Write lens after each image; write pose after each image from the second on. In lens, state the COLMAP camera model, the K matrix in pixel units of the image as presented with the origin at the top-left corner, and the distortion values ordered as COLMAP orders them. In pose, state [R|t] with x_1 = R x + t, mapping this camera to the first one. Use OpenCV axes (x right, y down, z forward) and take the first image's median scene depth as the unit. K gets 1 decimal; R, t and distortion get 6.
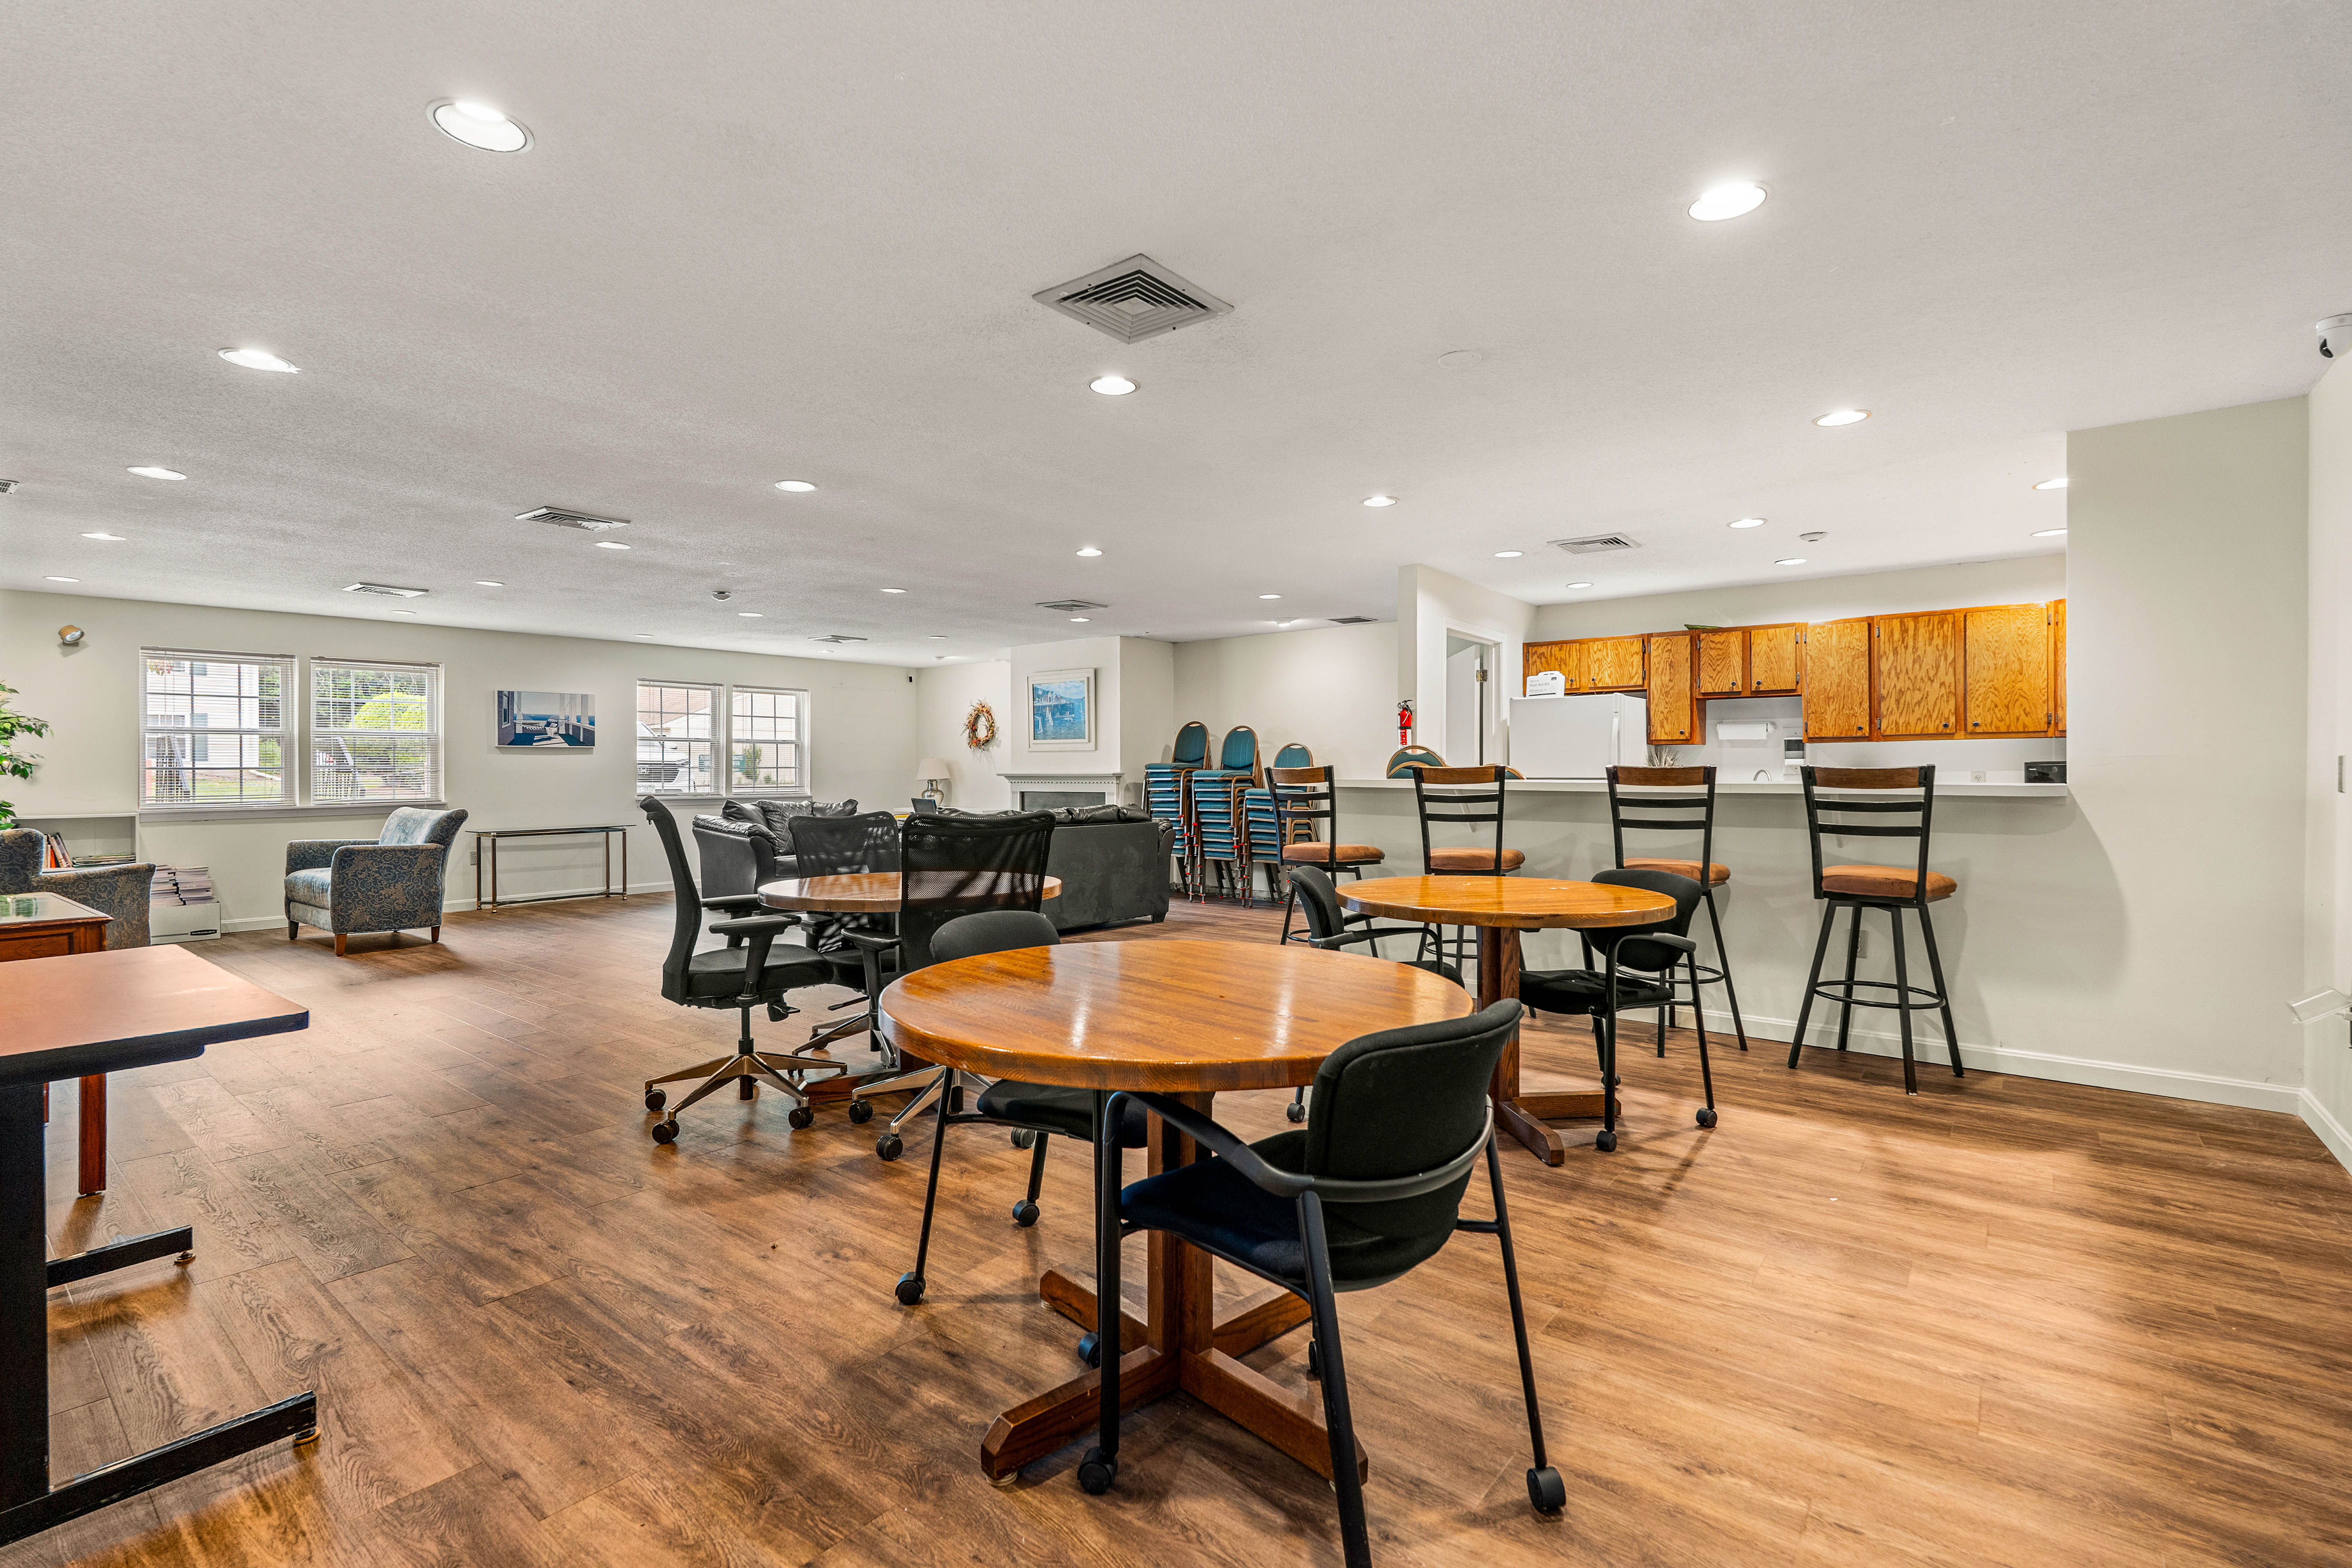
lens RADIAL K [[1063.7, 0, 1167.4], [0, 1063.7, 774.7], [0, 0, 1]] dist [-0.001922, -0.000414]
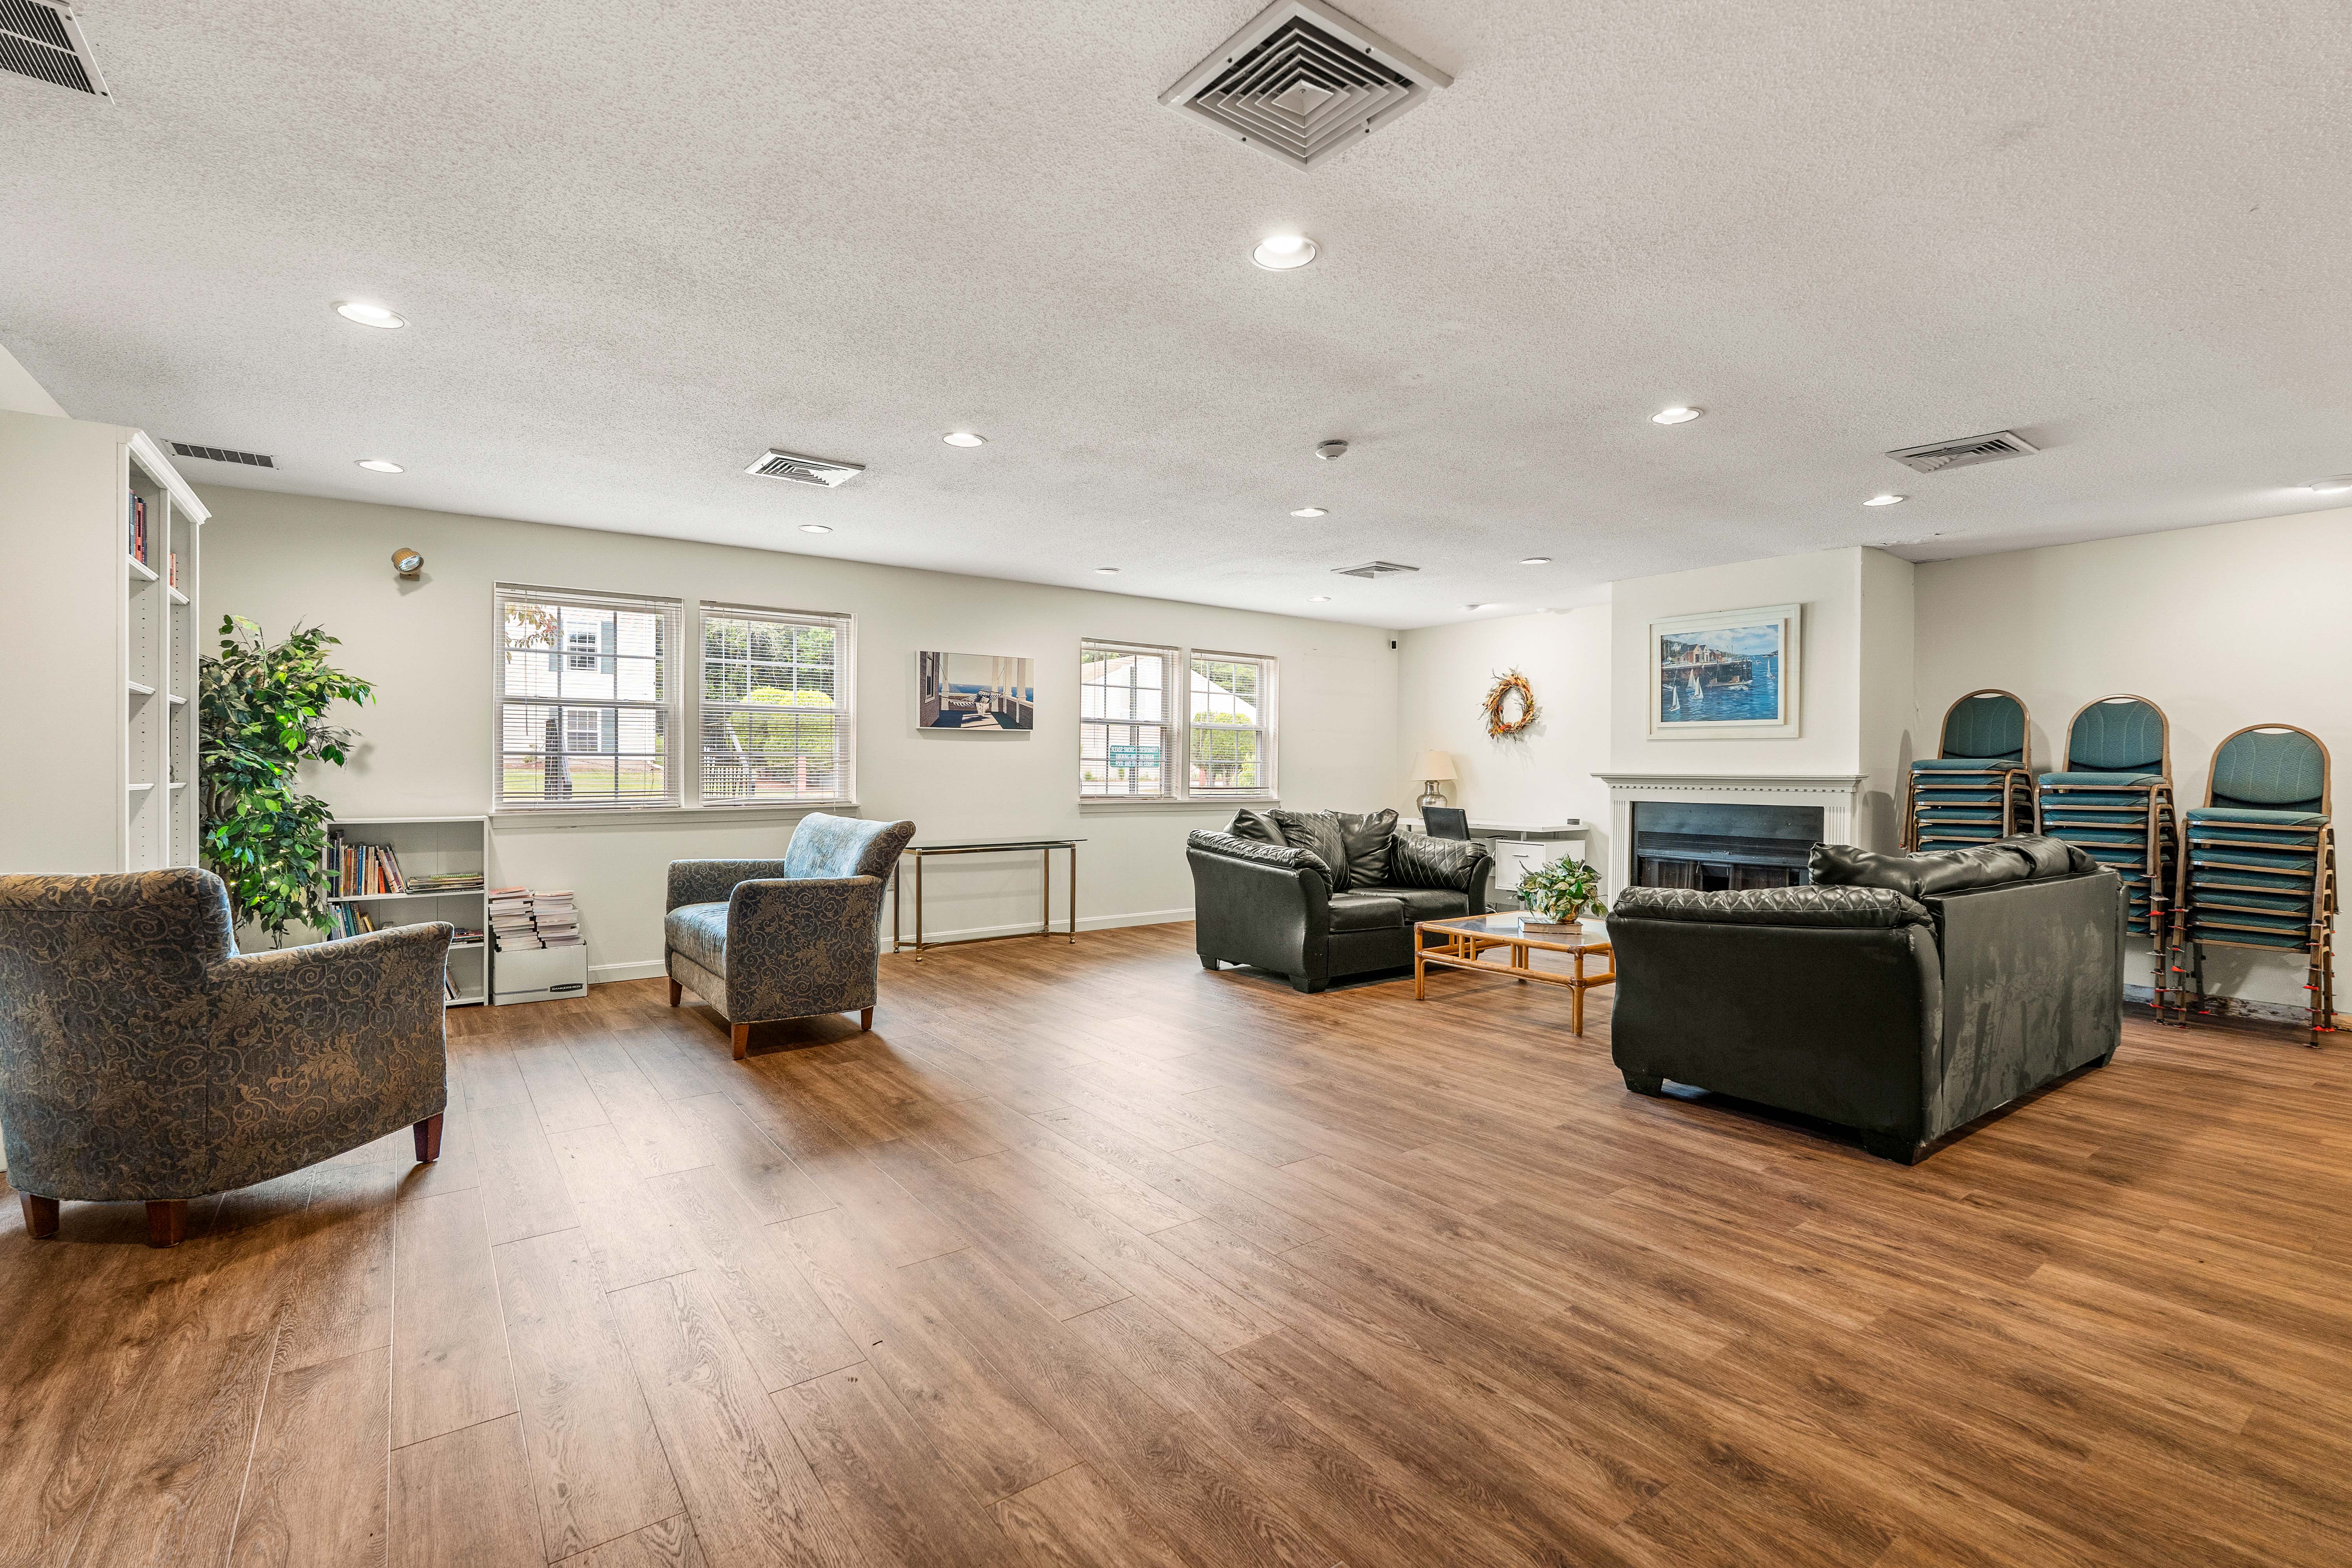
lens RADIAL K [[1043.2, 0, 1177.9], [0, 1043.2, 788.5], [0, 0, 1]] dist [-0.000651, 0.000336]
pose [[0.969801, 0.015985, -0.243373, -0.284807], [-0.012378, 0.999790, 0.016344, 0.000783], [0.243583, -0.012838, 0.969795, 0.350905]]
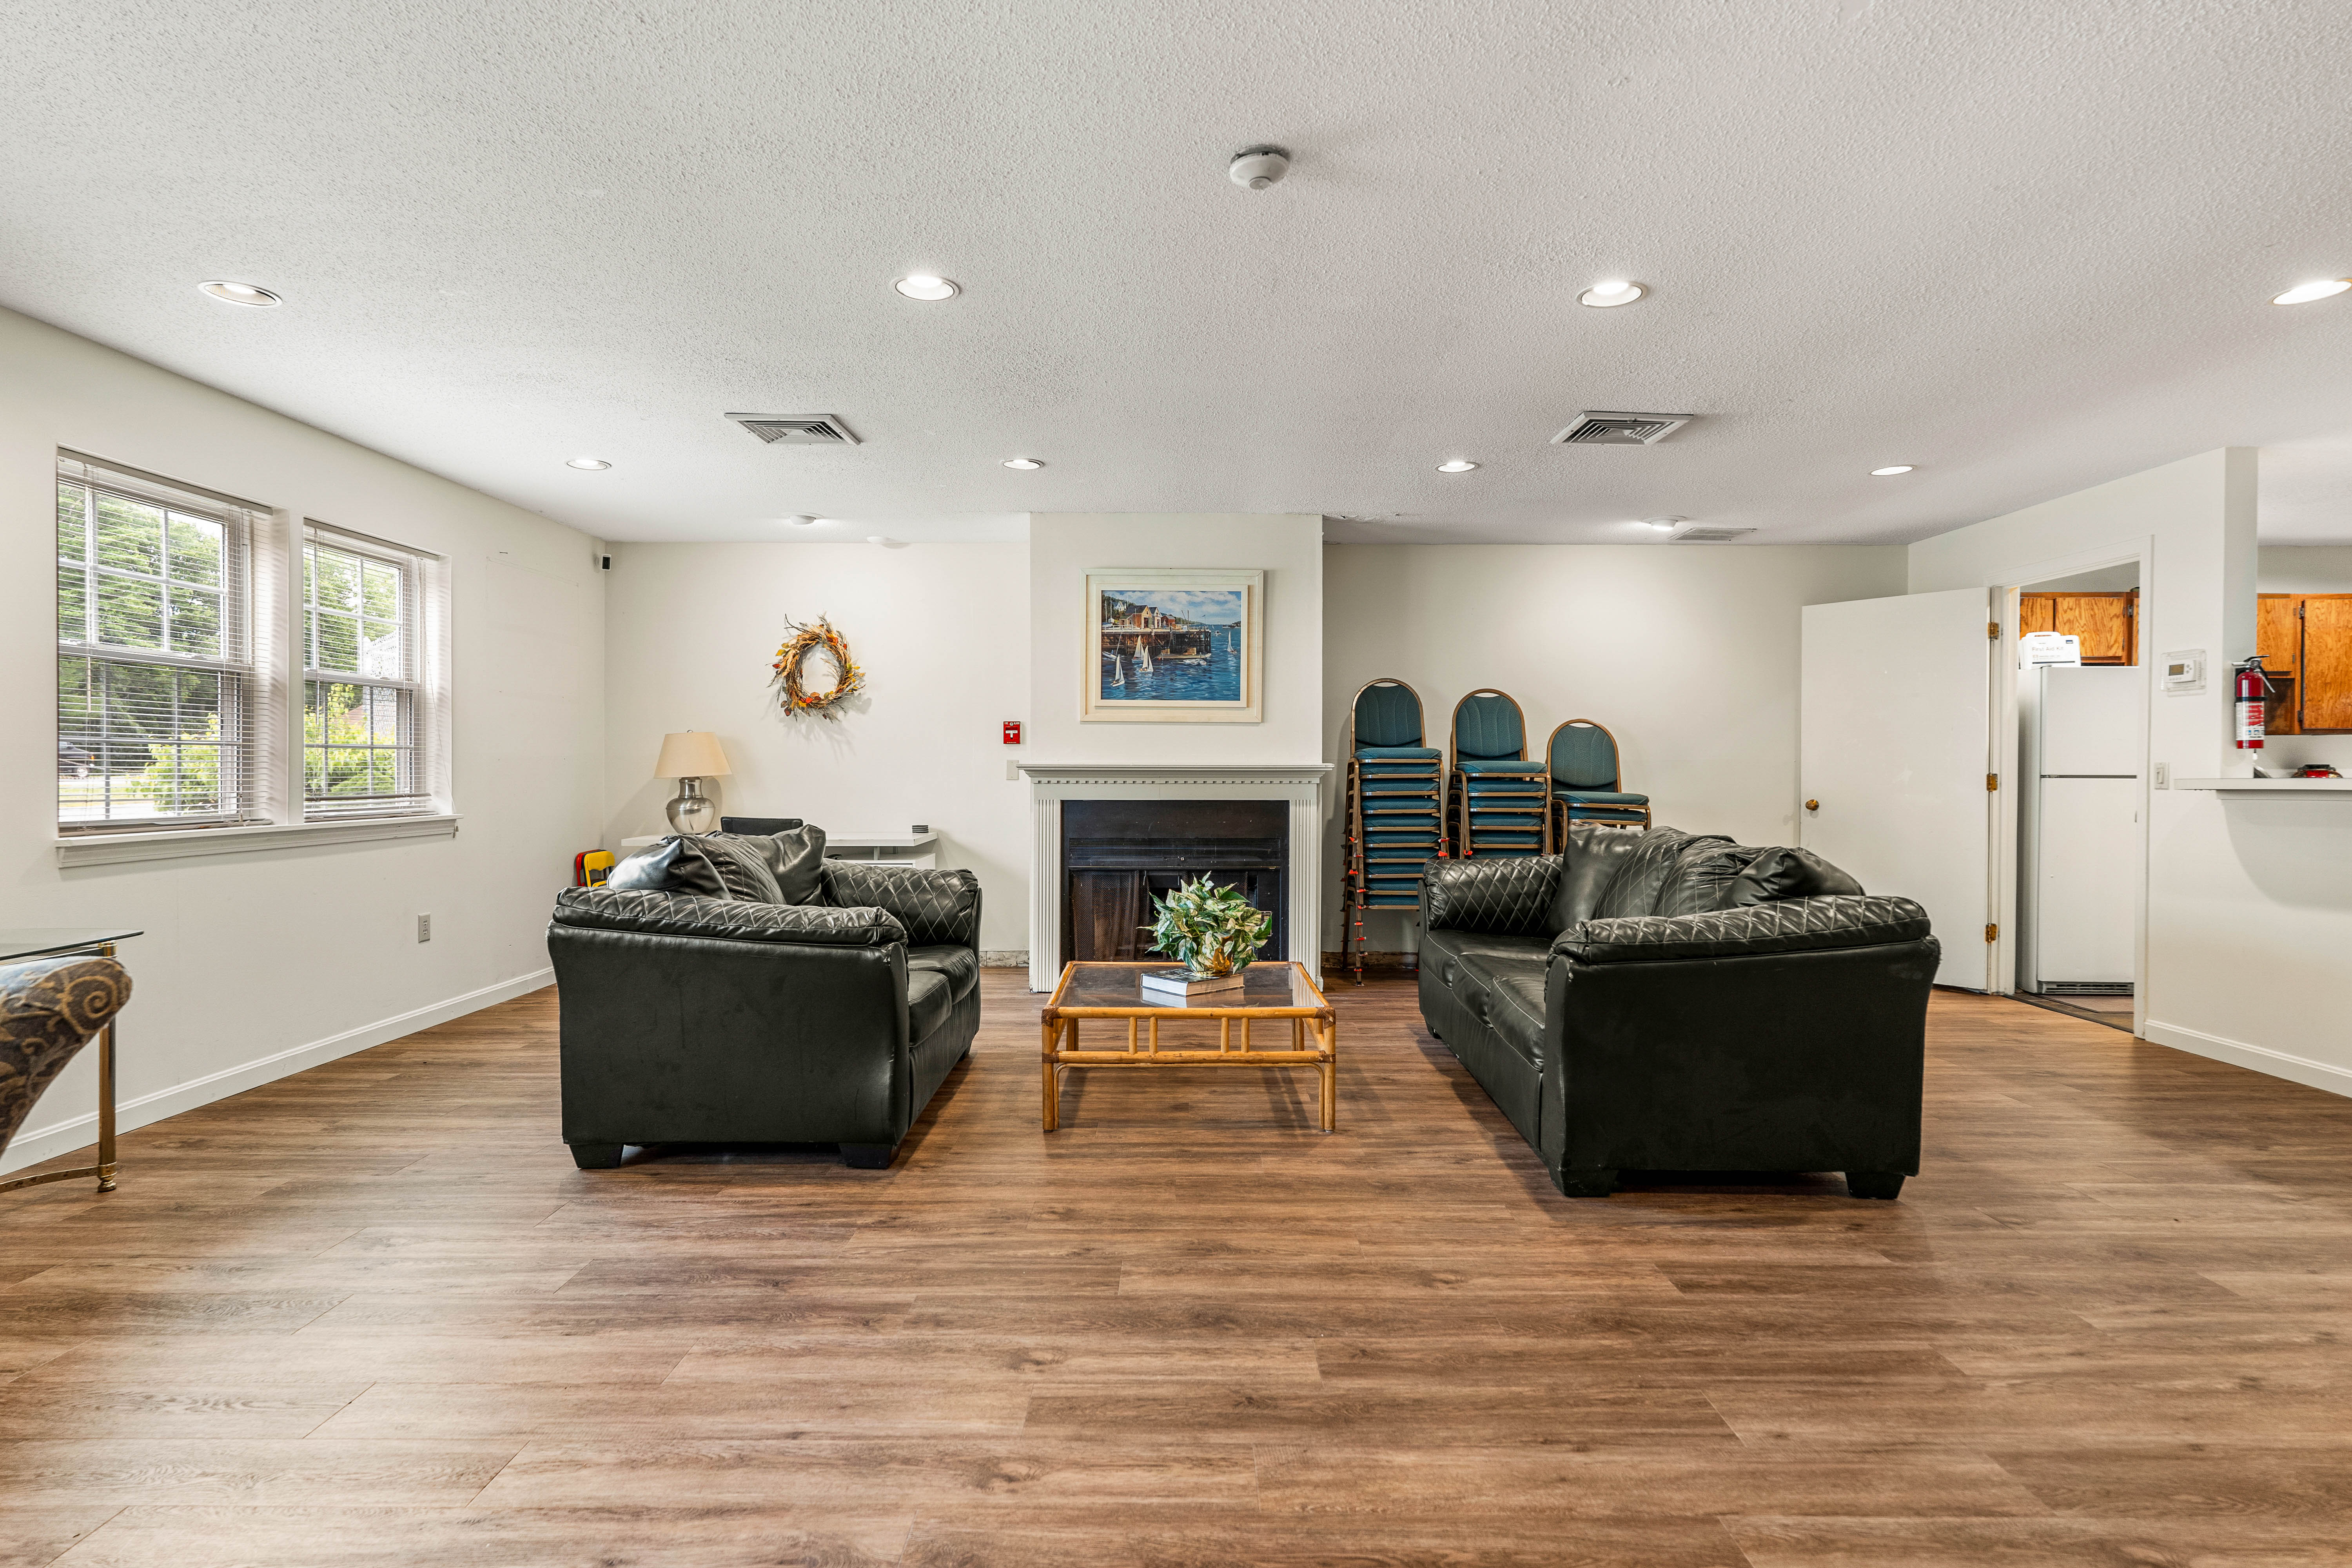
lens RADIAL K [[1199.0, 0, 1172.2], [0, 1199.0, 773.0], [0, 0, 1]] dist [-0.001293, 0.001679]
pose [[0.780506, 0.001564, 0.625146, -0.513503], [-0.004246, 0.999987, 0.002799, 0.000976], [-0.625134, -0.004839, 0.780502, 0.588934]]
